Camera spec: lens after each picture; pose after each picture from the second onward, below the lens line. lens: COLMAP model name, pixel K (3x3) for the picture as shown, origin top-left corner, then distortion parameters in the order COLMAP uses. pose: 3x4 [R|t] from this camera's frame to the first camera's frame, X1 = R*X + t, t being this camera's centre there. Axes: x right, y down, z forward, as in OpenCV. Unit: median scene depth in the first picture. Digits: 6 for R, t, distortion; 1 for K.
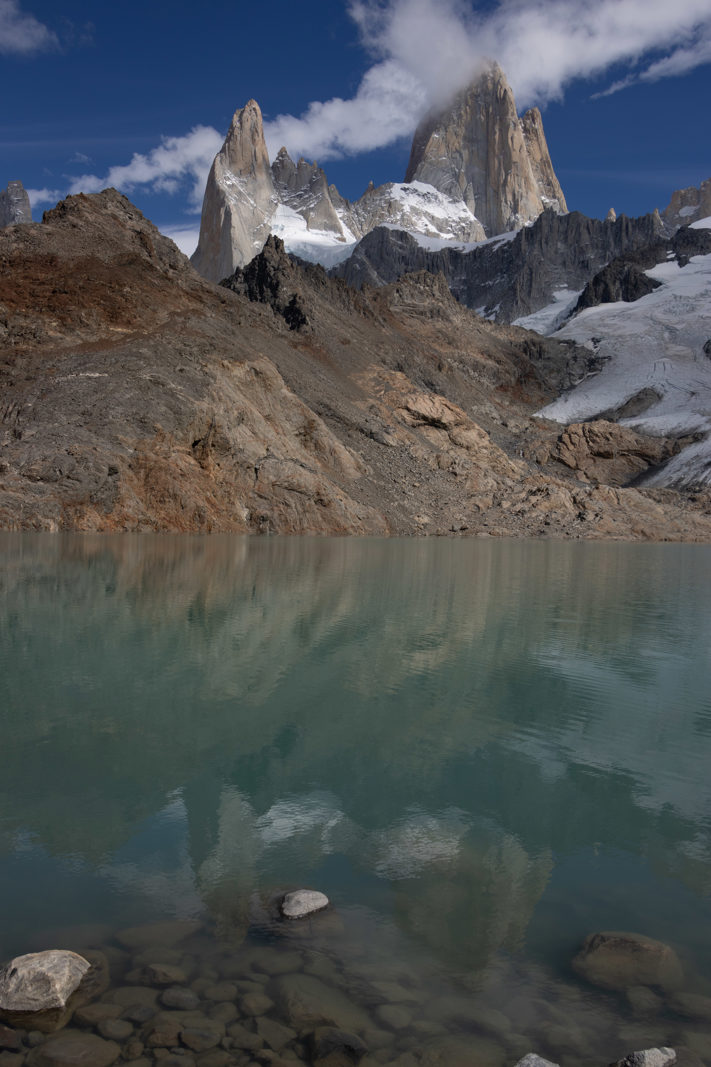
lens RADIAL K [[905.2, 0, 355.6], [0, 905.2, 543.2], [0, 0, 1]] dist [-0.040997, 0.026967]
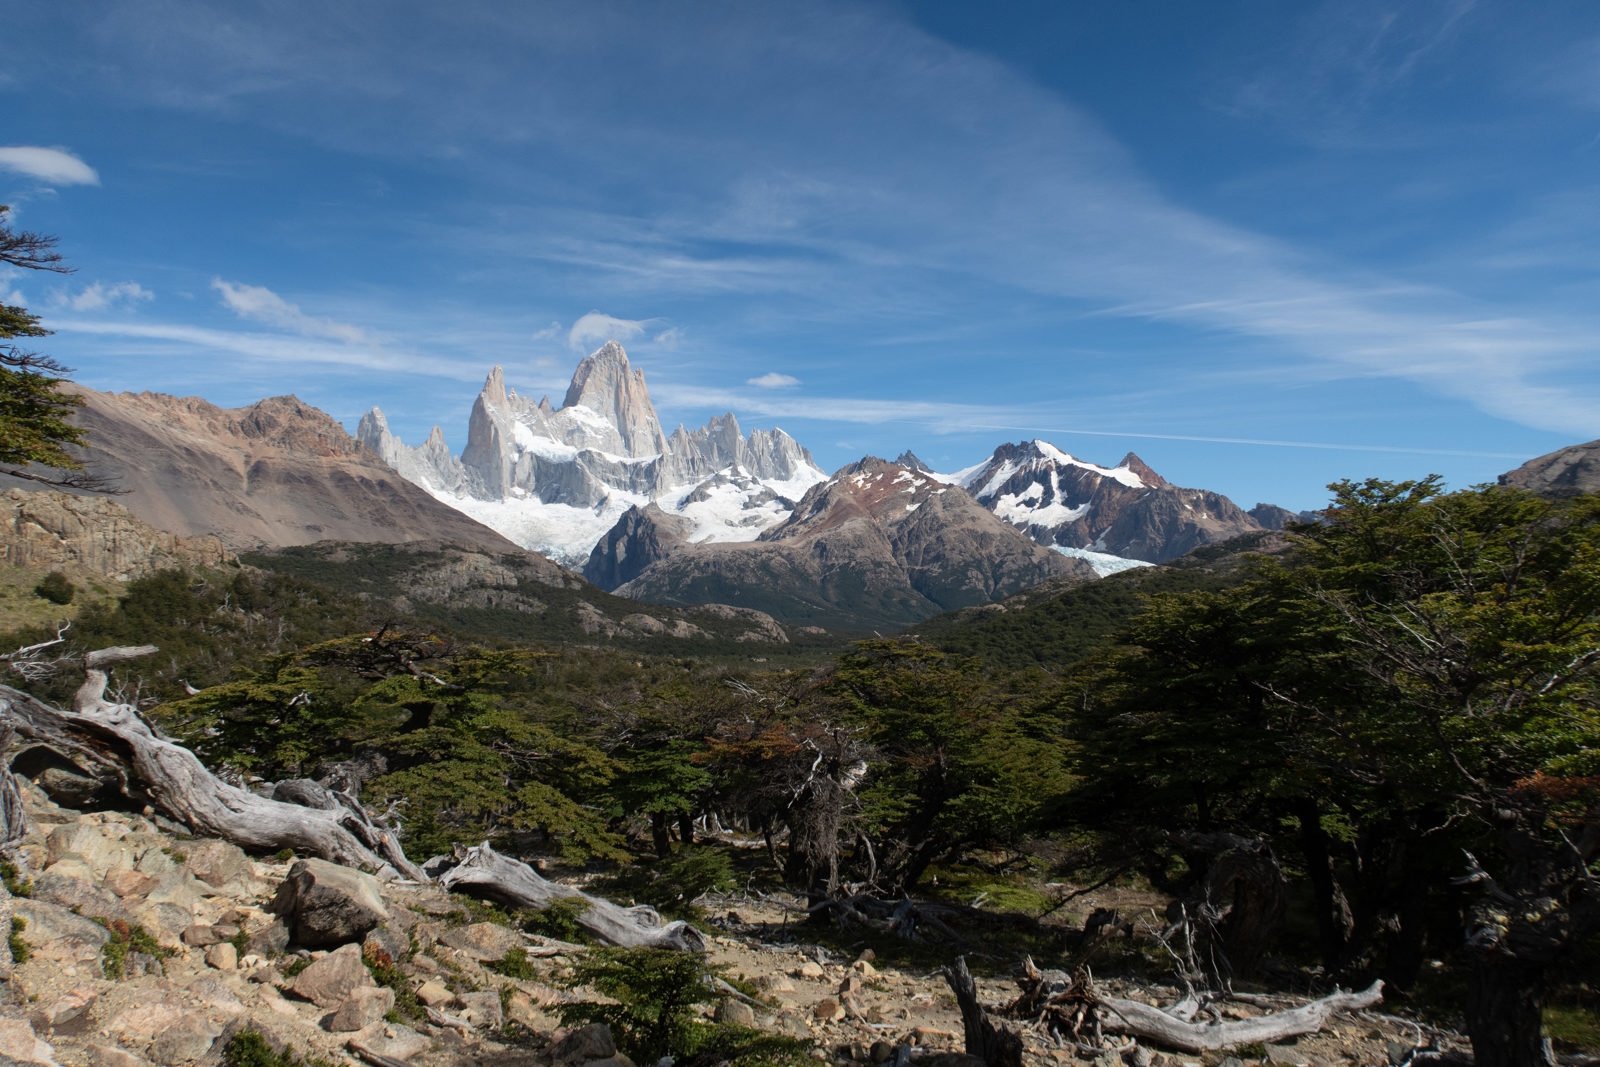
lens RADIAL K [[1103.8, 0, 795.3], [0, 1103.8, 527.5], [0, 0, 1]] dist [-0.008769, -0.012936]
pose [[0.915675, -0.003323, 0.401905, -0.899909], [0.050406, 0.993020, -0.106631, 0.235954], [-0.398745, 0.117898, 0.909452, -2.491213]]
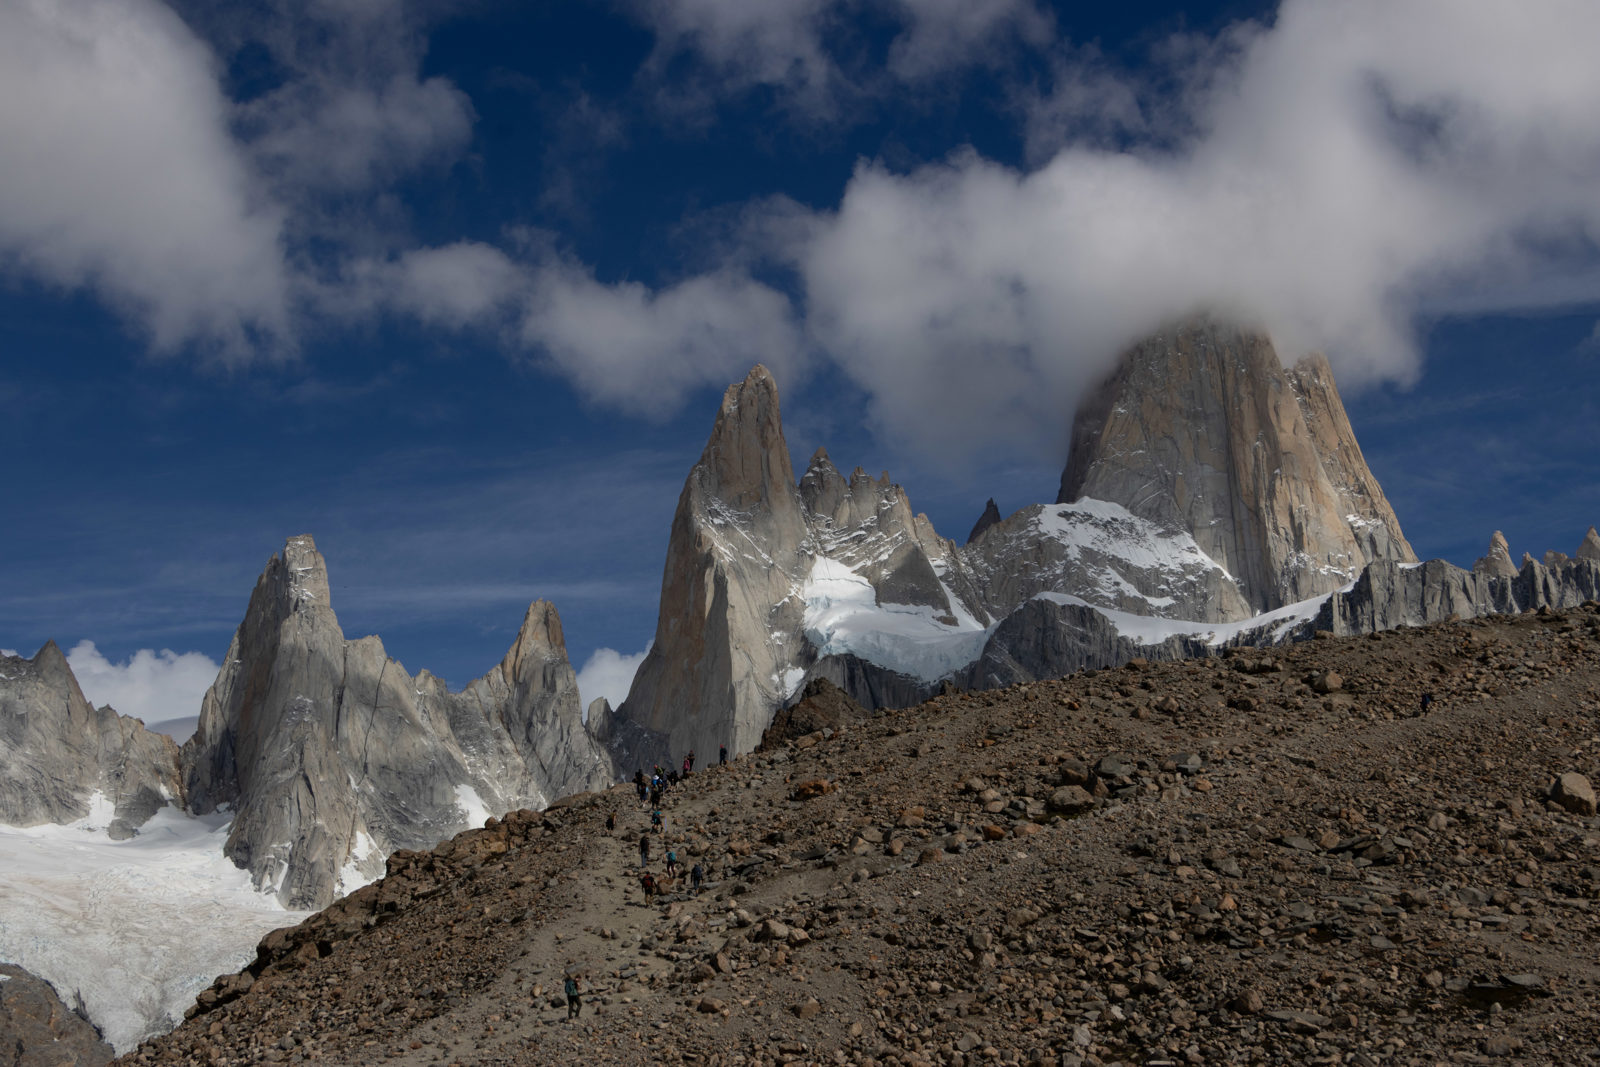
lens RADIAL K [[2076.2, 0, 808.6], [0, 2076.2, 563.5], [0, 0, 1]] dist [0.027093, 0.000000]
pose [[0.997796, -0.043938, -0.049720, -0.061895], [0.025086, 0.943523, -0.330355, 0.011627], [0.061427, 0.328379, 0.942546, -0.153307]]
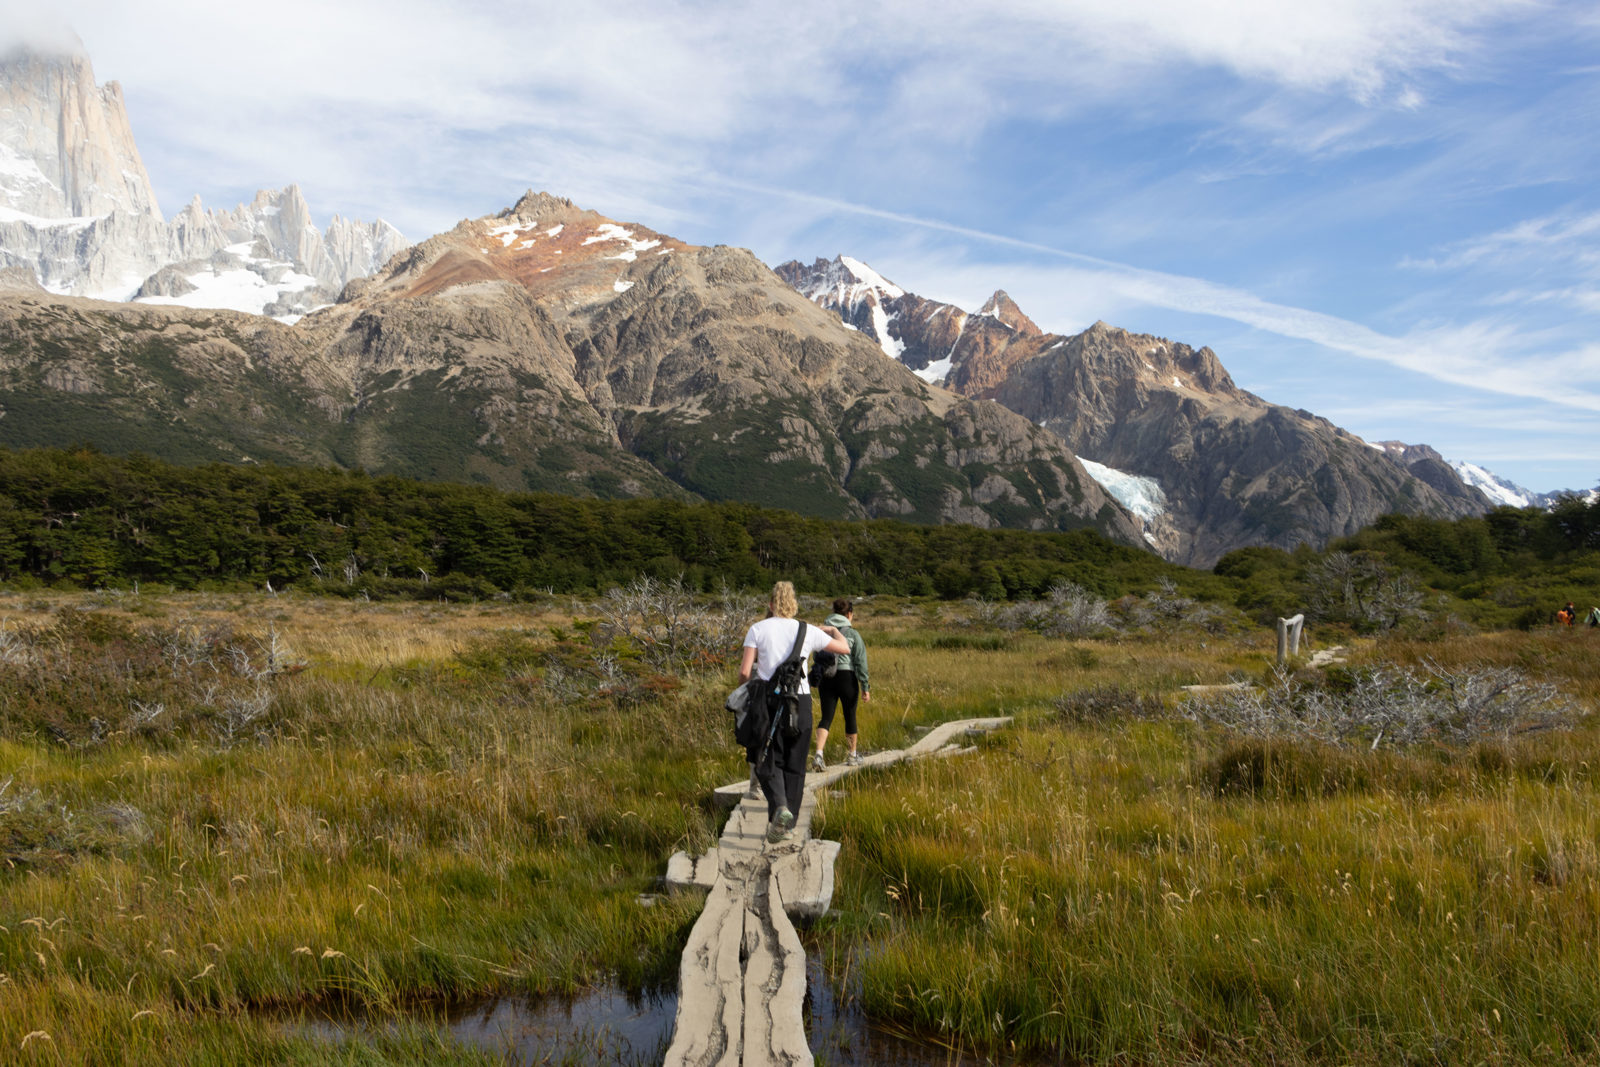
lens RADIAL K [[1272.7, 0, 809.0], [0, 1272.7, 548.2], [0, 0, 1]] dist [-0.005027, 0.016182]
pose [[0.778616, 0.003978, 0.627488, -0.185471], [0.024720, 0.999009, -0.037007, 0.234713], [-0.627013, 0.044326, 0.777746, -1.200351]]
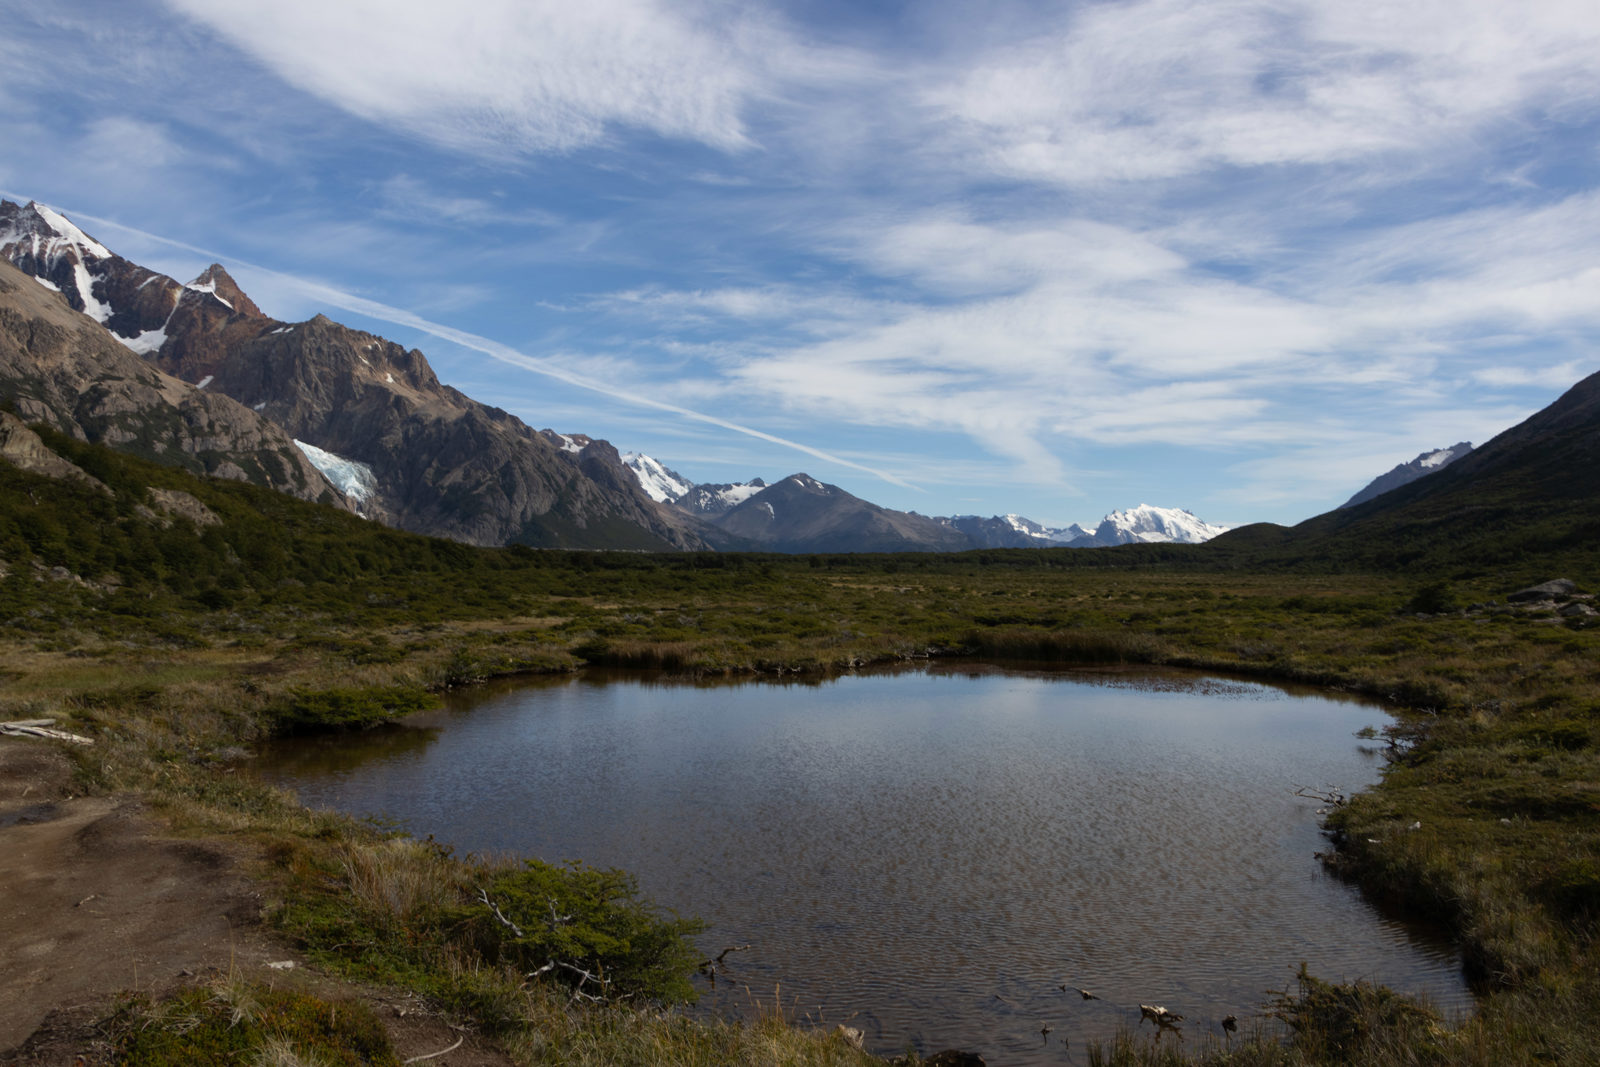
lens RADIAL K [[1272.7, 0, 805.4], [0, 1272.7, 551.0], [0, 0, 1]] dist [-0.005027, 0.016182]
pose [[0.289331, -0.000444, 0.957229, -0.430303], [0.008740, 0.999959, -0.002178, 0.232628], [-0.957189, 0.008996, 0.289323, -1.376472]]
